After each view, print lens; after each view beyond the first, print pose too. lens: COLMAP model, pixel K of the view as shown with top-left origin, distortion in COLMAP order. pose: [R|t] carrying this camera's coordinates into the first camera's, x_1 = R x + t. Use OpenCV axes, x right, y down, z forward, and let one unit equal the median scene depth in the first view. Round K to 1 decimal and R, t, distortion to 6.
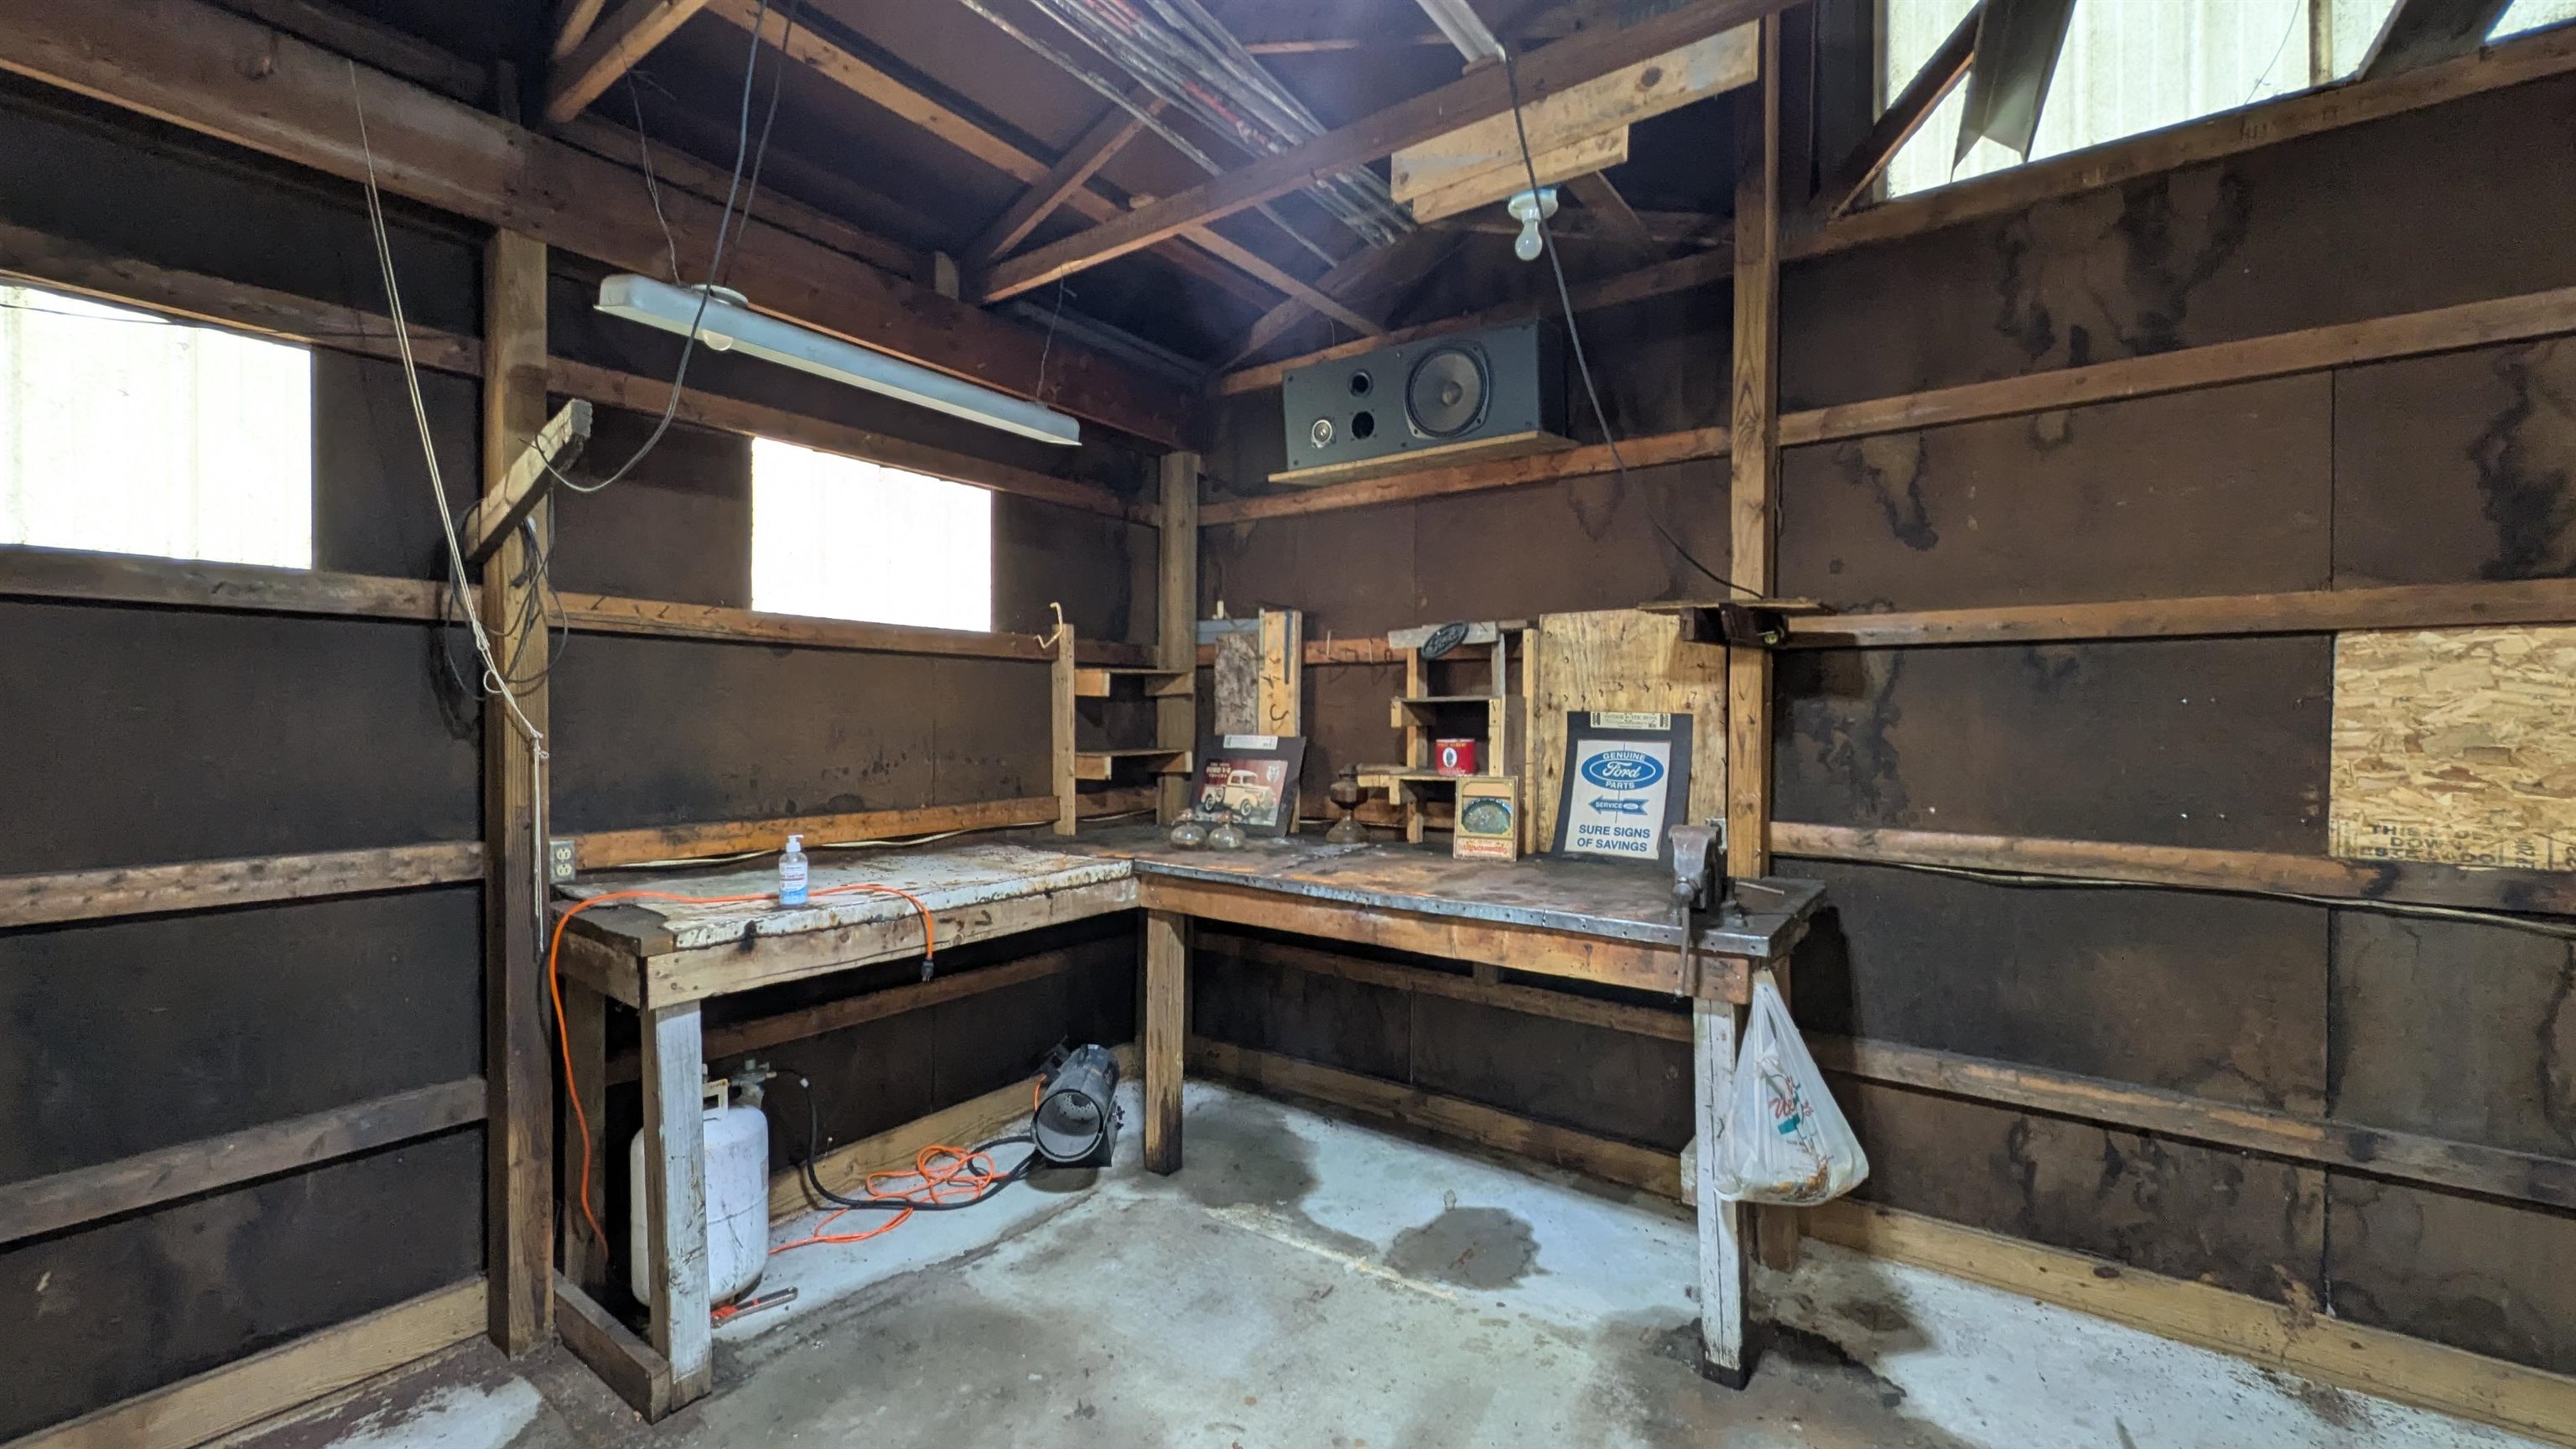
lens RADIAL K [[1009.8, 0, 1297.0], [0, 1009.8, 730.6], [0, 0, 1]] dist [-0.001947, -0.000134]
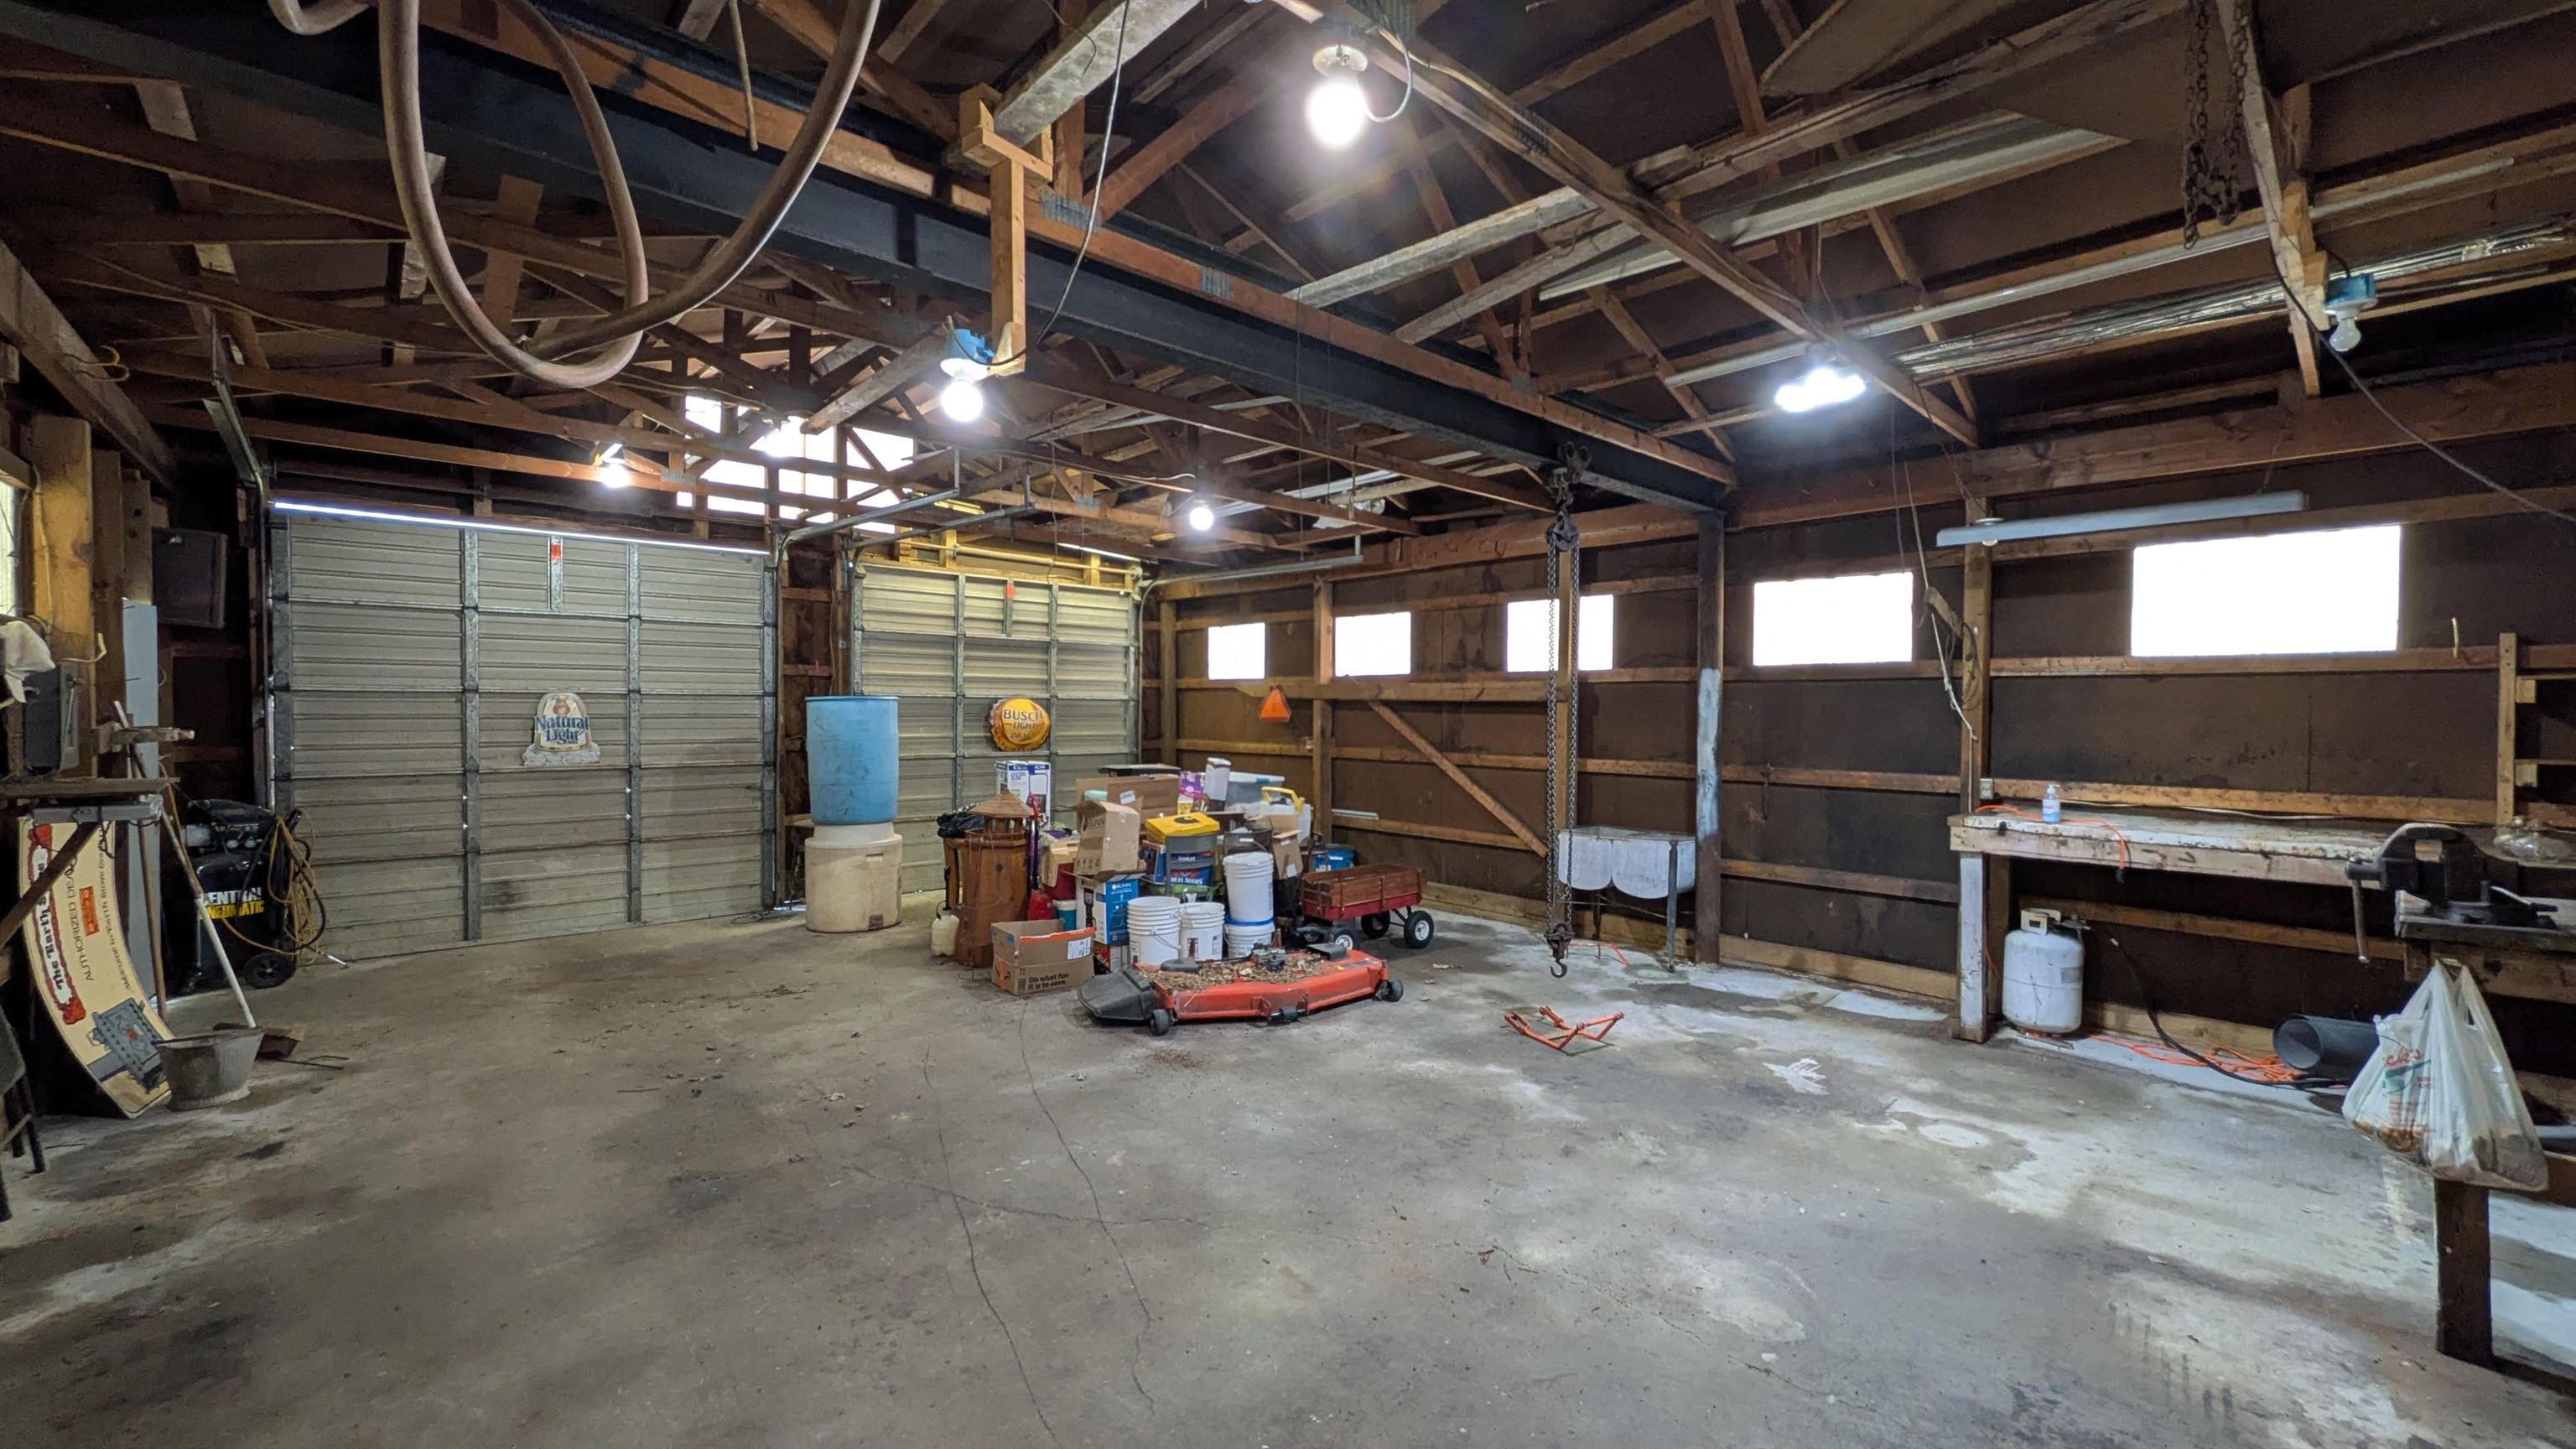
lens RADIAL K [[1009.8, 0, 1297.0], [0, 1009.8, 730.6], [0, 0, 1]] dist [-0.001947, -0.000134]
pose [[-0.197176, 0.014228, -0.980265, 1.266746], [-0.020255, 0.999622, 0.018583, -0.001450], [0.980159, 0.023520, -0.196814, 0.003069]]
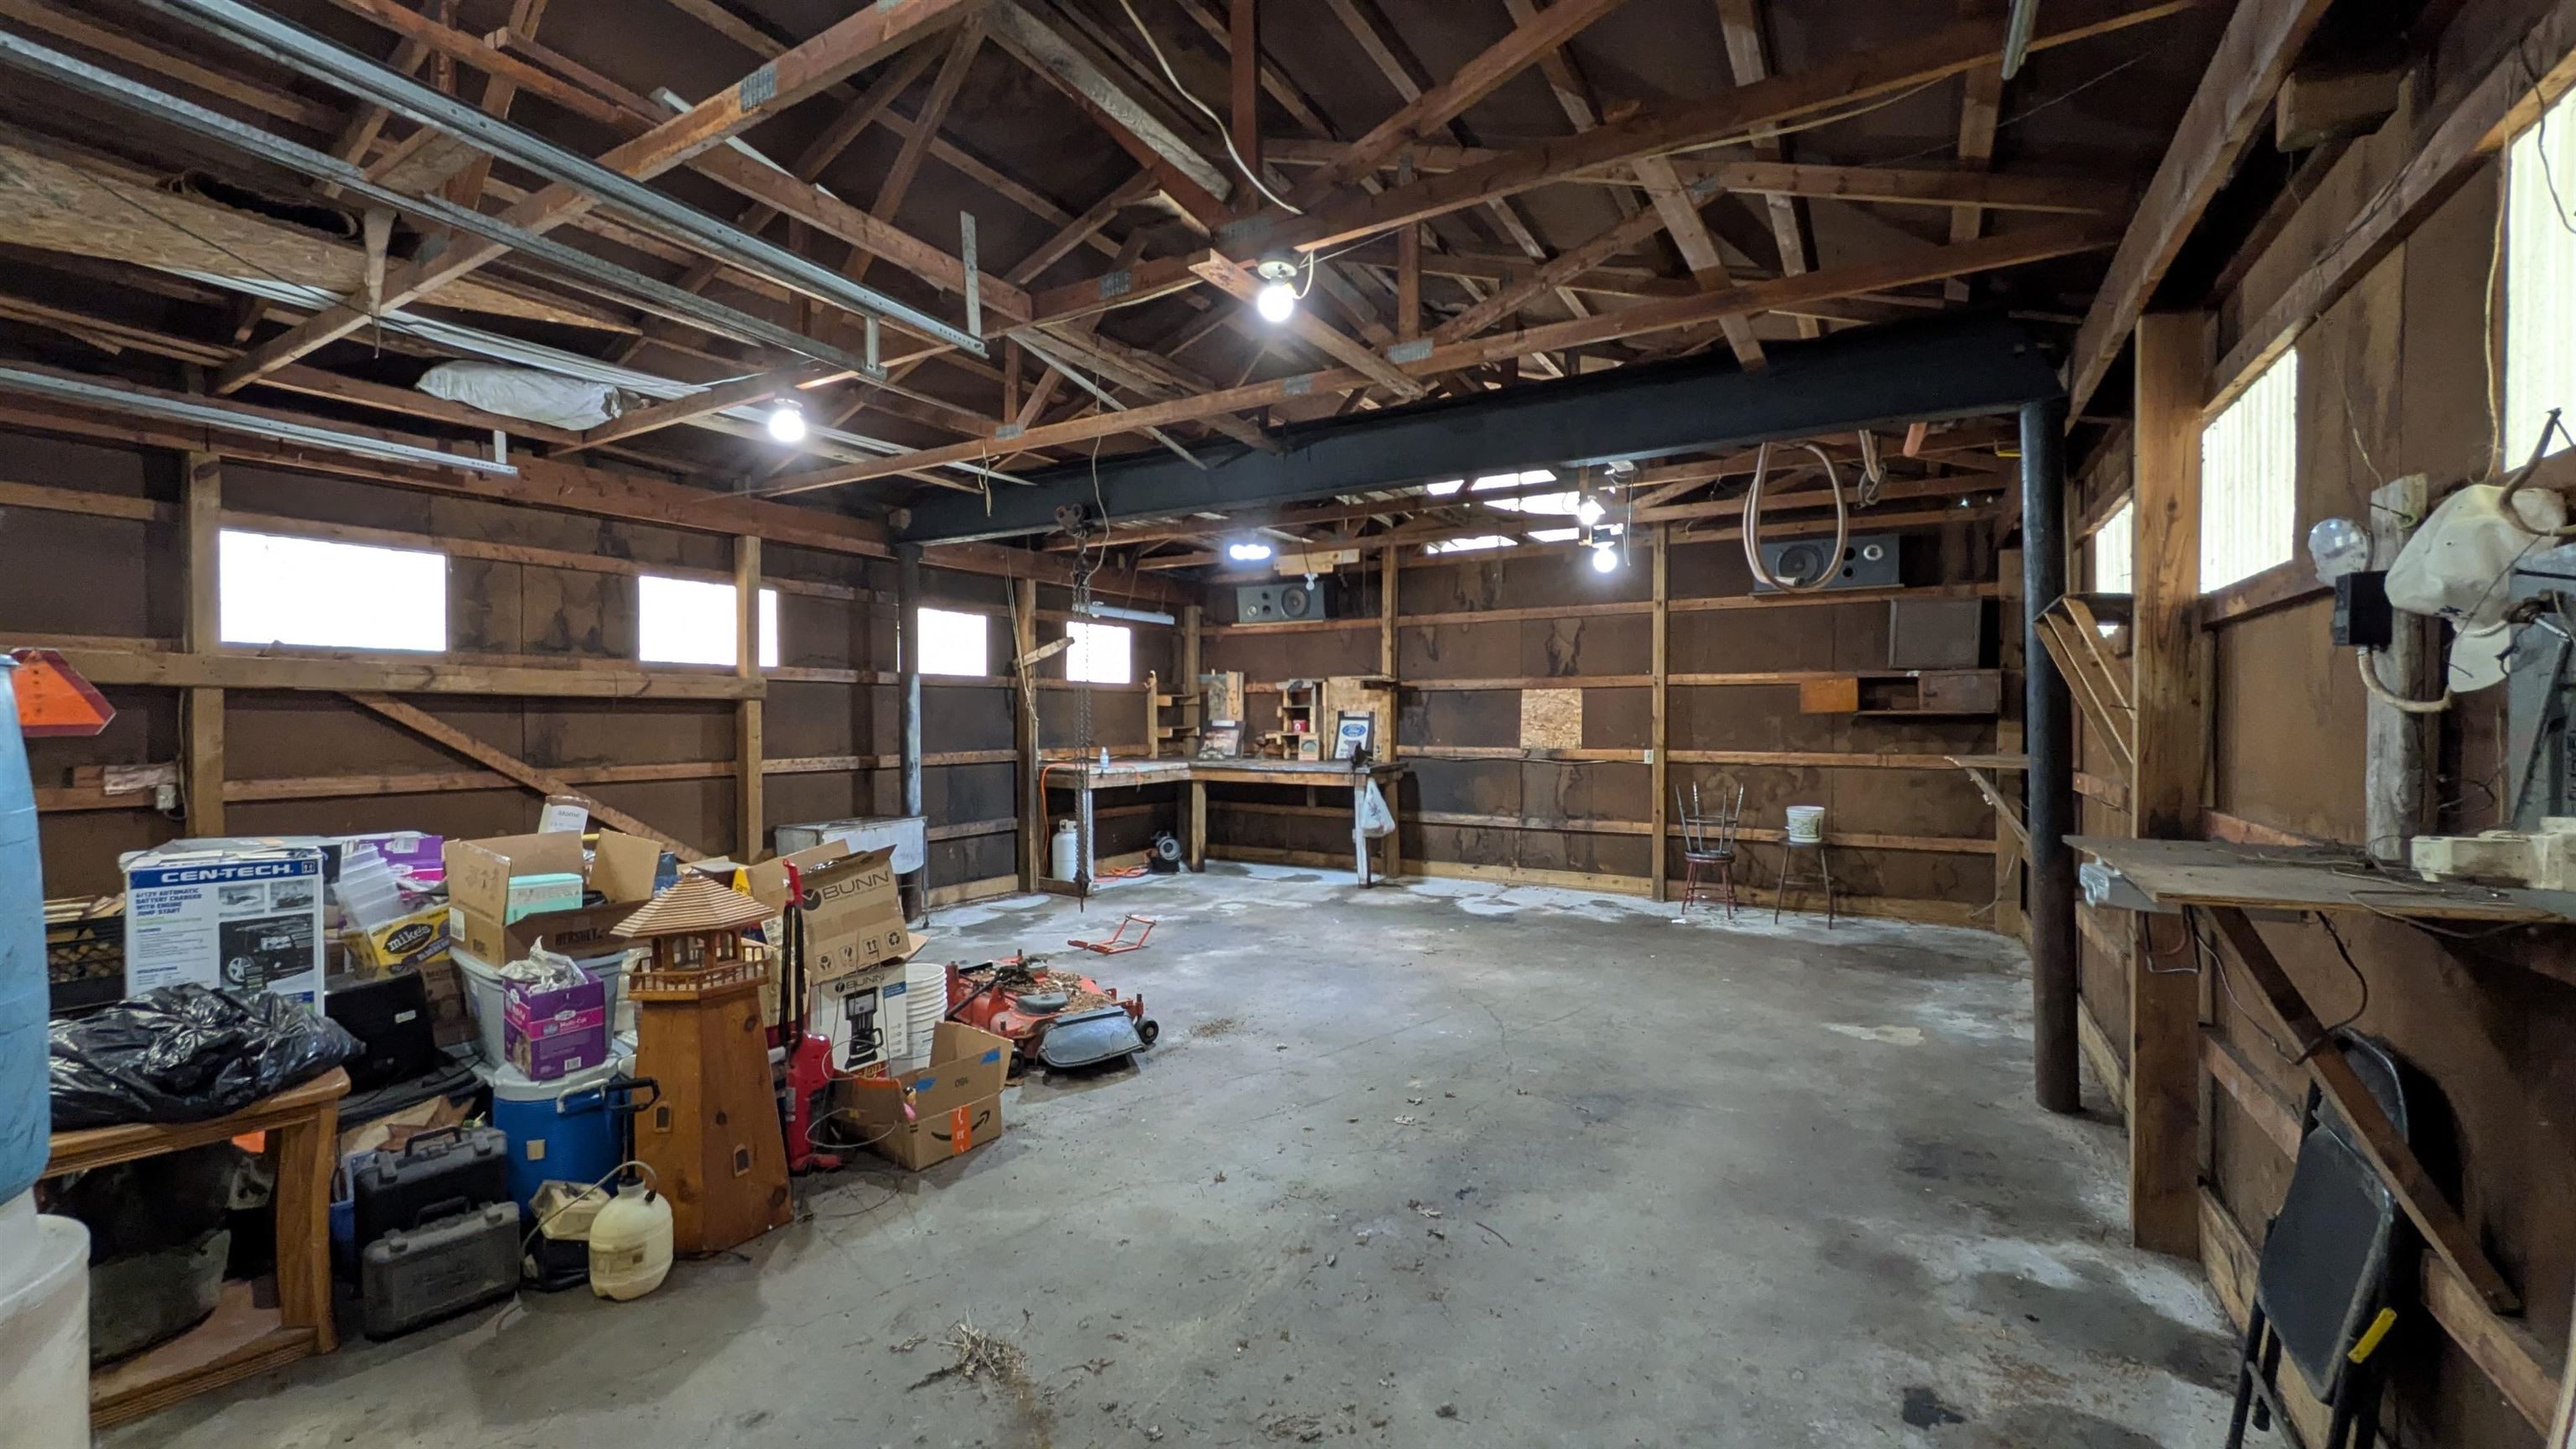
lens RADIAL K [[1009.8, 0, 1297.0], [0, 1009.8, 730.6], [0, 0, 1]] dist [-0.001947, -0.000134]
pose [[0.995811, -0.007452, 0.091135, -0.122868], [0.007121, 0.999967, 0.003952, 0.027806], [-0.091161, -0.003286, 0.995831, -2.028806]]
